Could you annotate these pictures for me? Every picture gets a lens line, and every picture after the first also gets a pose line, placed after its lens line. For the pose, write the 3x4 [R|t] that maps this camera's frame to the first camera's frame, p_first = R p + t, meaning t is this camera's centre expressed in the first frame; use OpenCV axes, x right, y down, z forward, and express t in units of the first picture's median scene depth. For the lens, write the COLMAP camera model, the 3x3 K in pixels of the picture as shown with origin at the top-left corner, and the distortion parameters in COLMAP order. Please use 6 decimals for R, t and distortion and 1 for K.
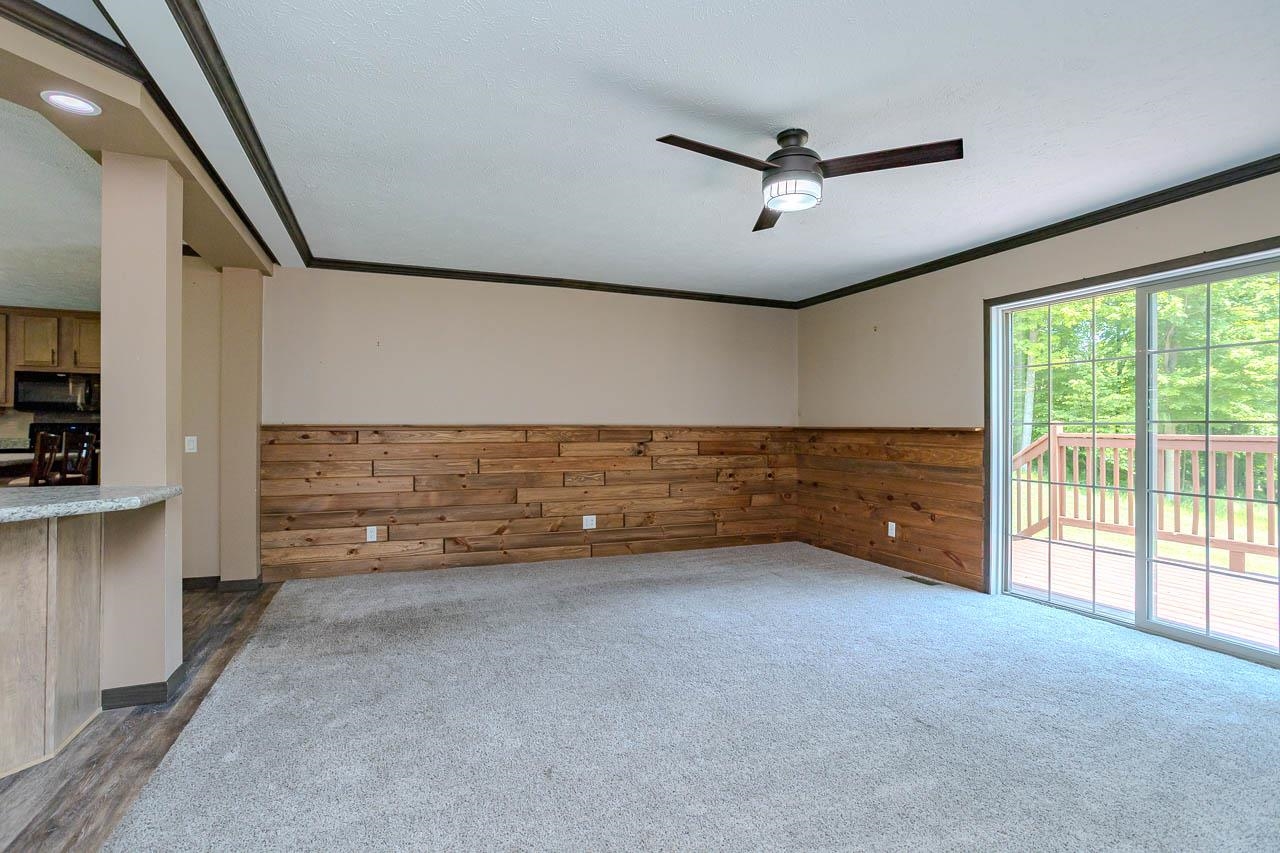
lens RADIAL K [[623.5, 0, 644.4], [0, 623.5, 402.3], [0, 0, 1]] dist [-0.042964, 0.026054]
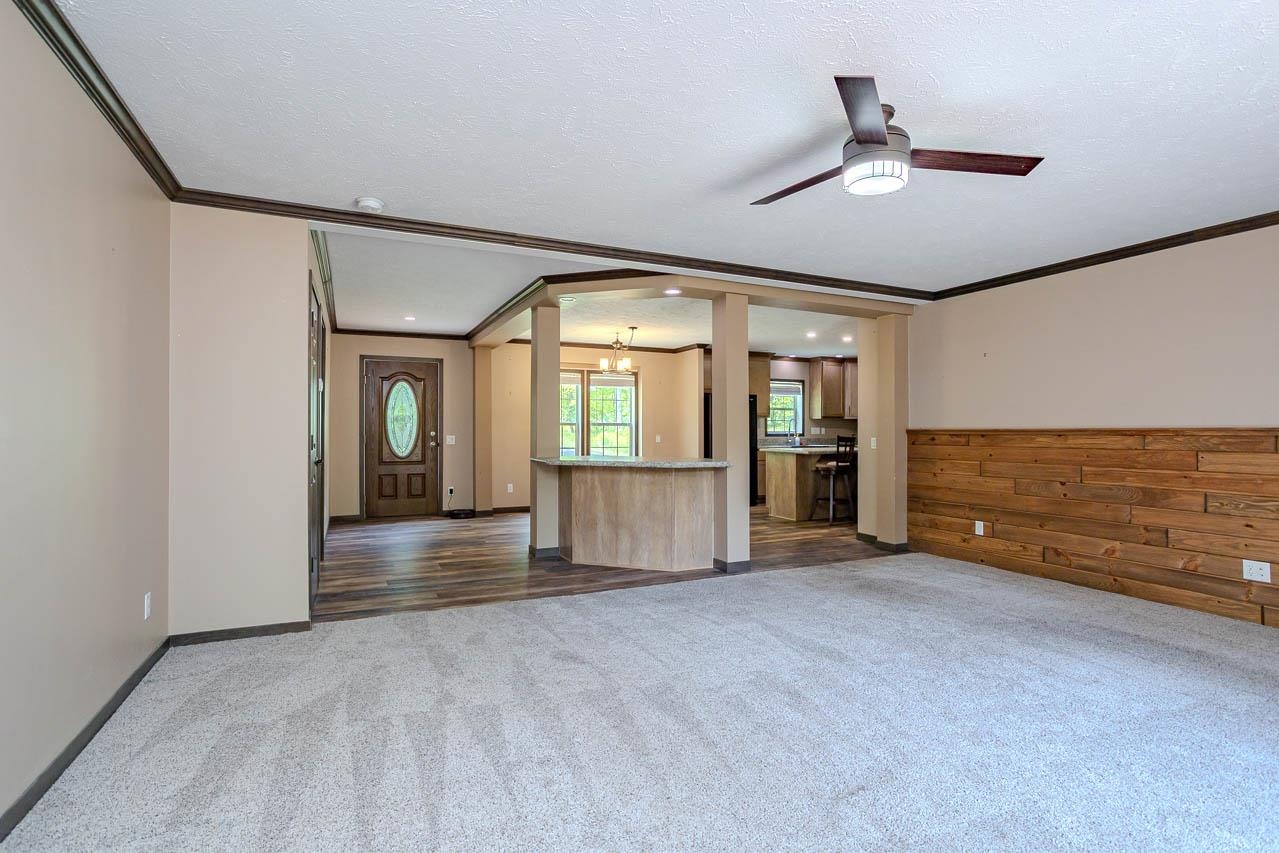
lens RADIAL K [[623.0, 0, 646.5], [0, 623.0, 427.3], [0, 0, 1]] dist [-0.042964, 0.026054]
pose [[0.058244, -0.007297, -0.998276, 0.581722], [0.039578, 0.999204, -0.004995, 0.015283], [0.997518, -0.039219, 0.058486, 0.335618]]
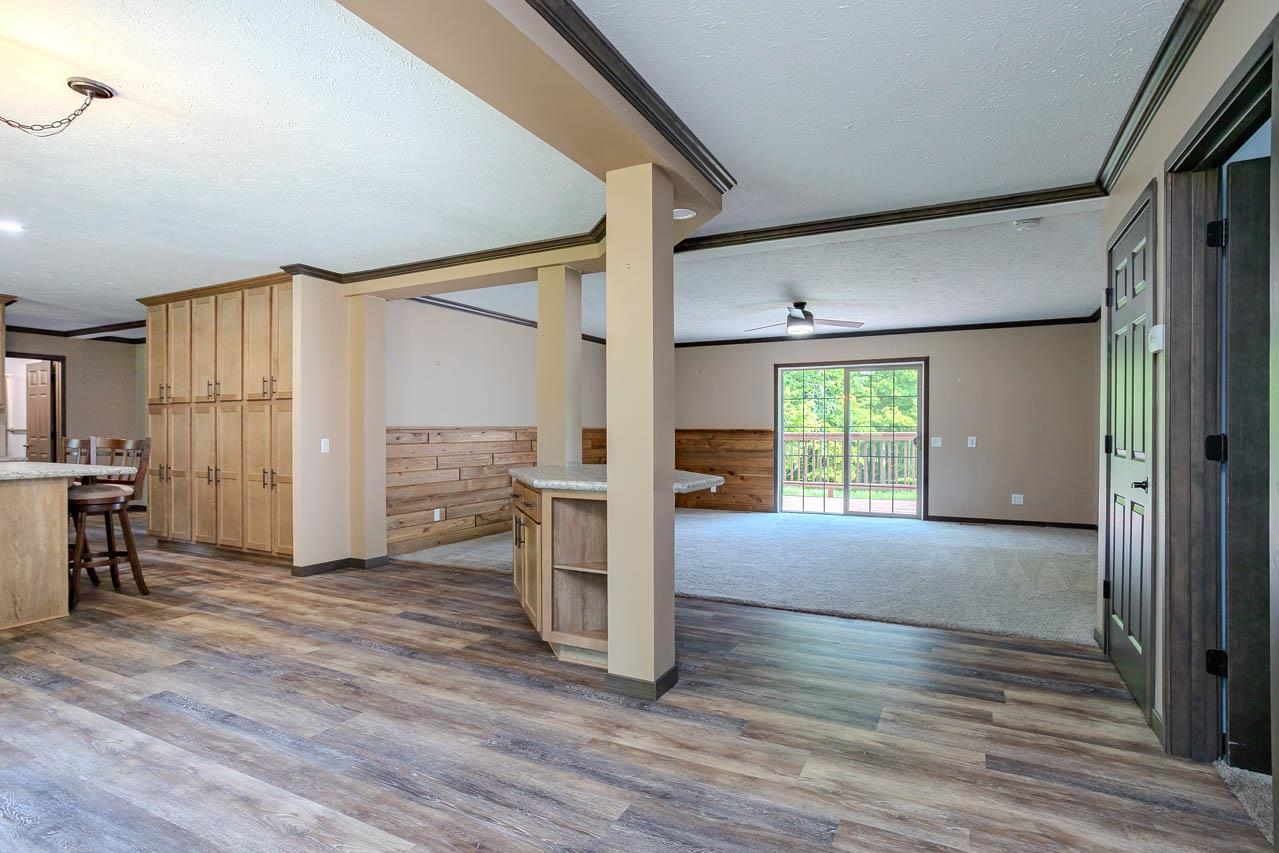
lens RADIAL K [[623.0, 0, 619.2], [0, 623.0, 408.3], [0, 0, 1]] dist [-0.042964, 0.026054]
pose [[0.777786, 0.021023, 0.628178, -0.889335], [-0.022508, 0.999731, -0.005590, -0.001927], [-0.628127, -0.009791, 0.778050, -0.180122]]
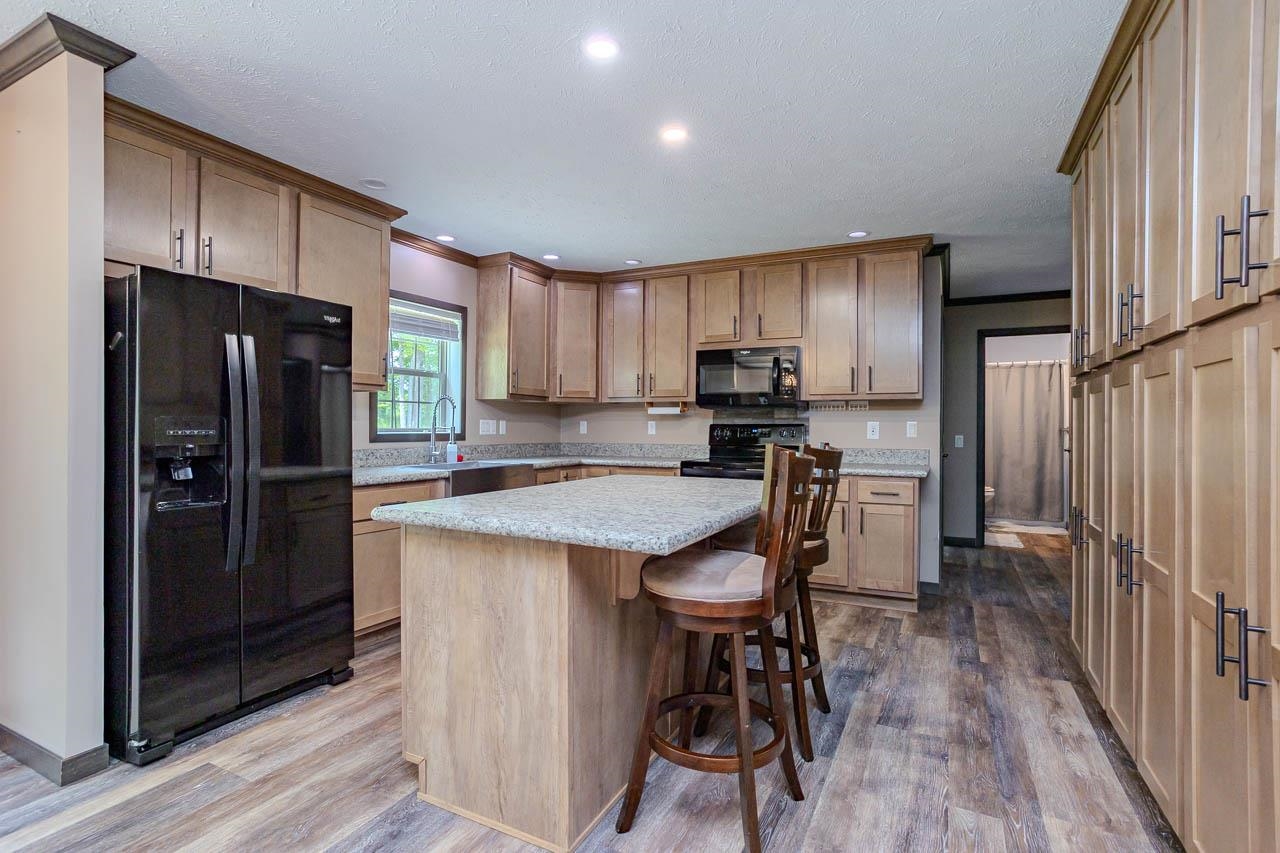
lens RADIAL K [[623.5, 0, 622.4], [0, 623.5, 418.4], [0, 0, 1]] dist [-0.042964, 0.026054]
pose [[0.624465, -0.007917, -0.781012, -0.664599], [0.029092, 0.999490, 0.013130, 0.020529], [0.780510, -0.030921, 0.624378, 0.614834]]
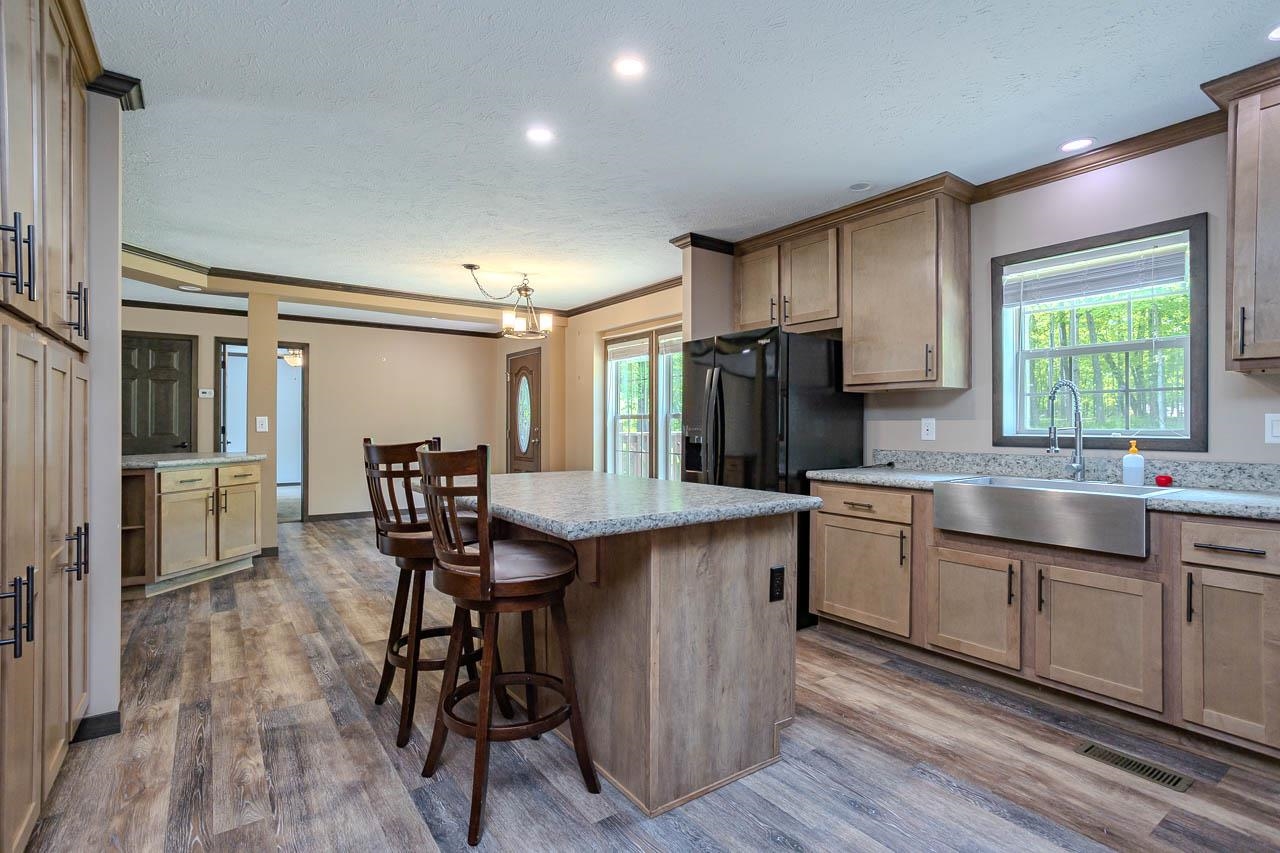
lens RADIAL K [[623.5, 0, 659.4], [0, 623.5, 433.7], [0, 0, 1]] dist [-0.042964, 0.026054]
pose [[-0.975047, -0.000948, -0.221995, -0.969728], [0.004882, 0.999657, -0.025711, 0.053185], [0.221944, -0.026153, -0.974709, 1.386297]]
